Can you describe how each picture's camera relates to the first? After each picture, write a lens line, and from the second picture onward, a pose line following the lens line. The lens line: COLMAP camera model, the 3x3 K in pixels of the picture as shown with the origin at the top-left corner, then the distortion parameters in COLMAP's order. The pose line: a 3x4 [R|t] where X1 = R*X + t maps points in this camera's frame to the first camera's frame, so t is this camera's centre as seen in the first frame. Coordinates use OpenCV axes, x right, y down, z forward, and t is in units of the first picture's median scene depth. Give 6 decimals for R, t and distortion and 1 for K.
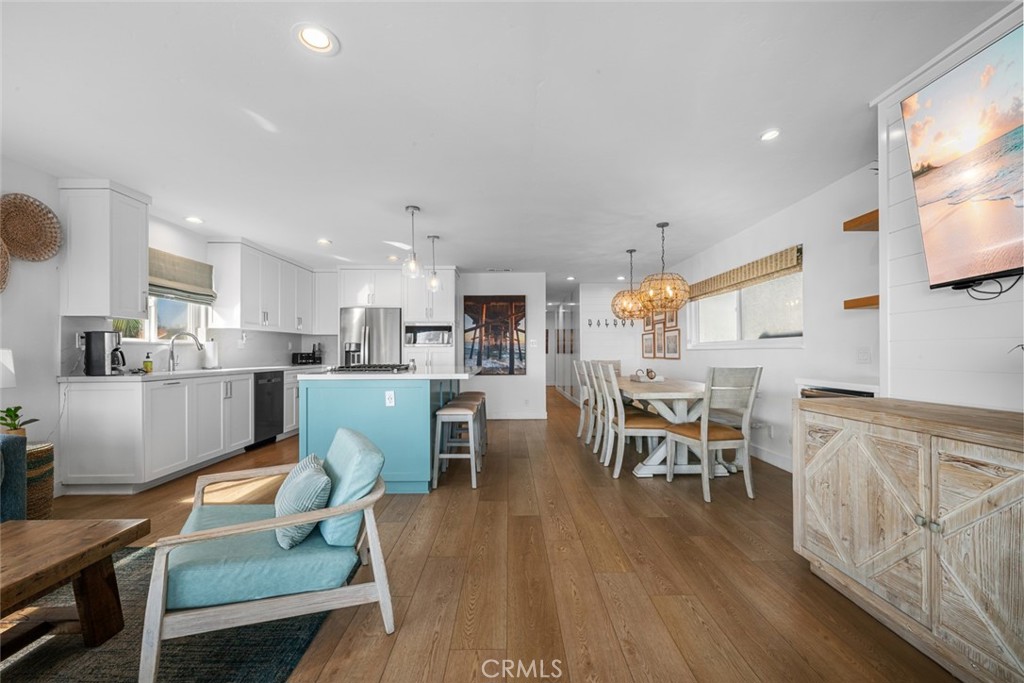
lens RADIAL K [[428.9, 0, 466.3], [0, 428.9, 357.8], [0, 0, 1]] dist [0.000262, -0.000085]
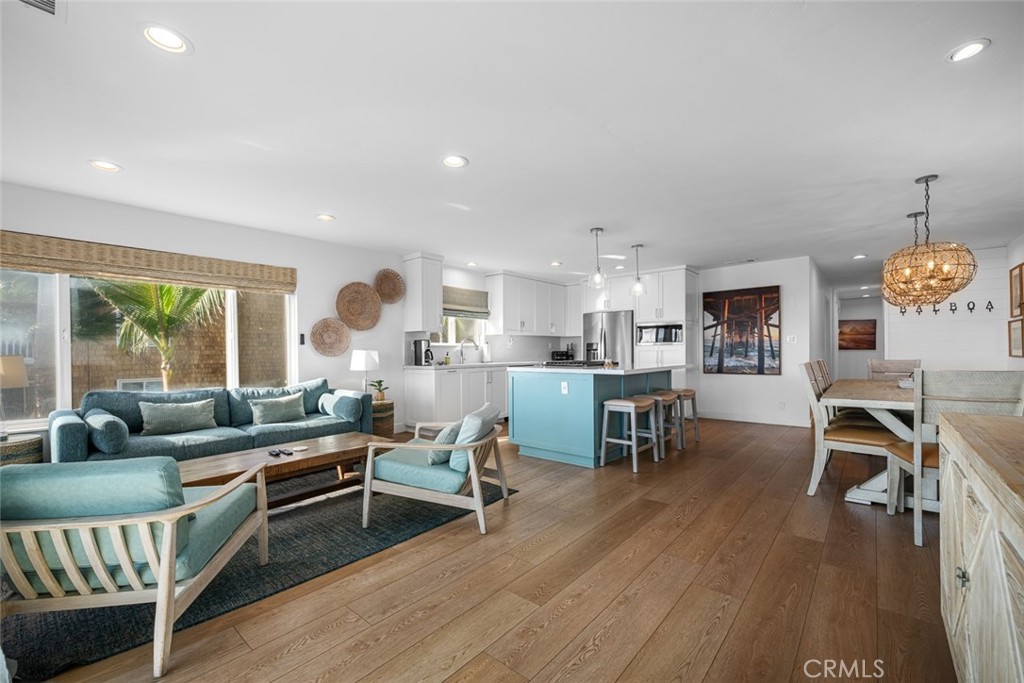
lens RADIAL K [[396.7, 0, 483.5], [0, 396.7, 361.2], [0, 0, 1]] dist [0.000238, 0.000009]
pose [[0.752135, 0.012877, -0.658884, 0.318370], [-0.002161, 0.999852, 0.017073, -0.002501], [0.659006, -0.011417, 0.752051, -0.029059]]
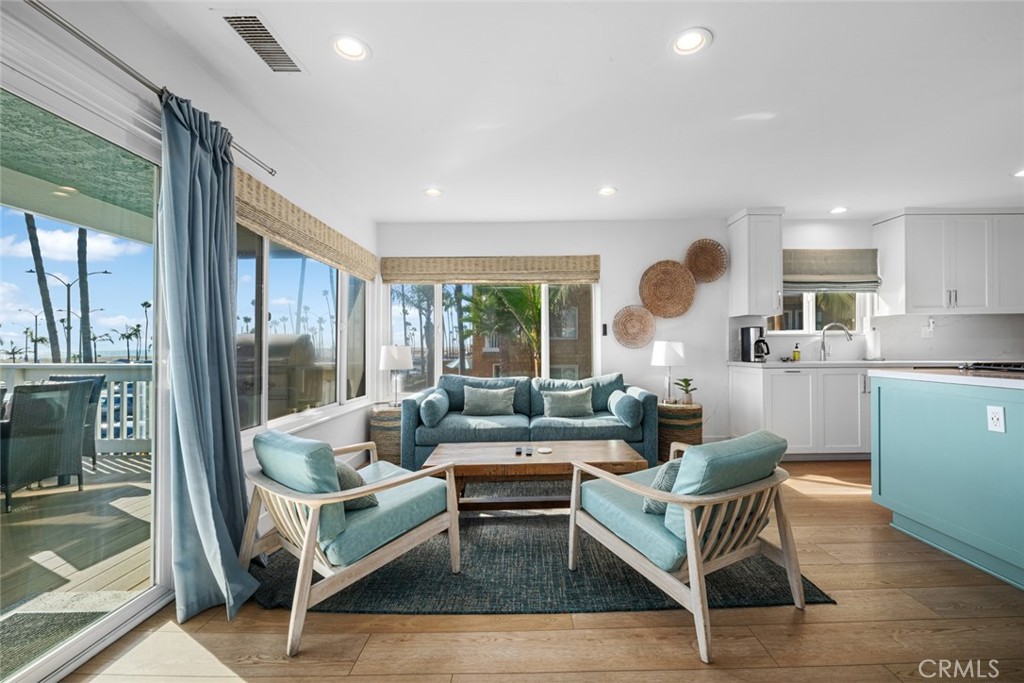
lens RADIAL K [[414.2, 0, 553.8], [0, 414.2, 348.5], [0, 0, 1]] dist [0.000764, 0.000014]
pose [[0.080465, 0.008430, -0.996722, 0.269699], [-0.006341, 0.999948, 0.007946, -0.003153], [0.996737, 0.005681, 0.080514, 0.259345]]
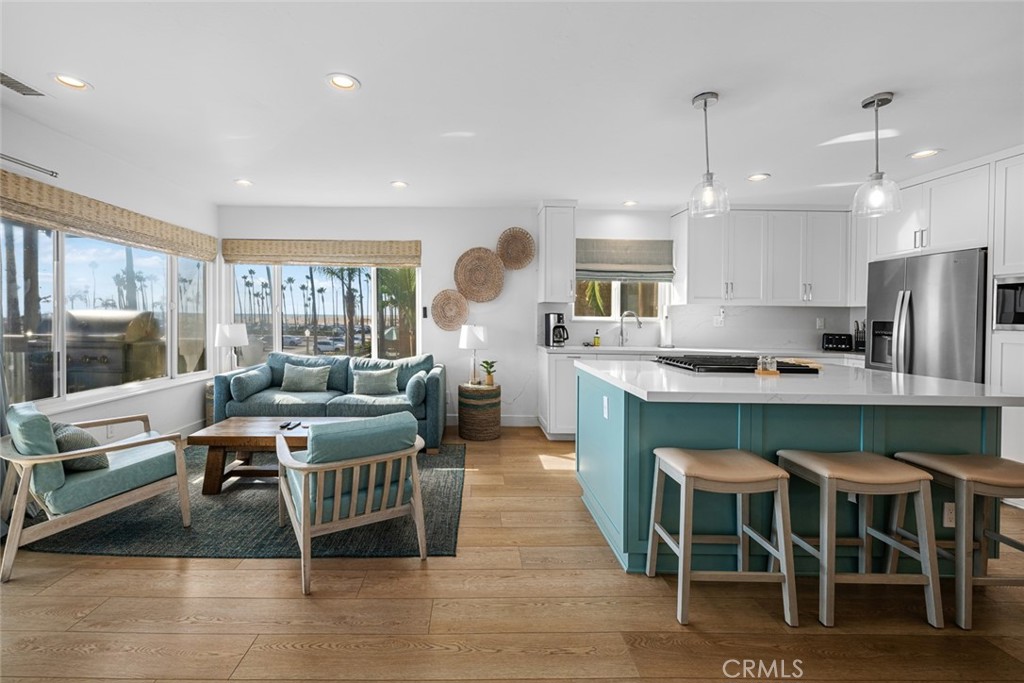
lens RADIAL K [[430.9, 0, 485.8], [0, 430.9, 334.3], [0, 0, 1]] dist [-0.002231, 0.000016]
pose [[0.058772, 0.043113, -0.997340, 0.393829], [-0.023976, 0.998840, 0.041765, -0.038064], [0.997983, 0.021457, 0.059737, 0.582203]]
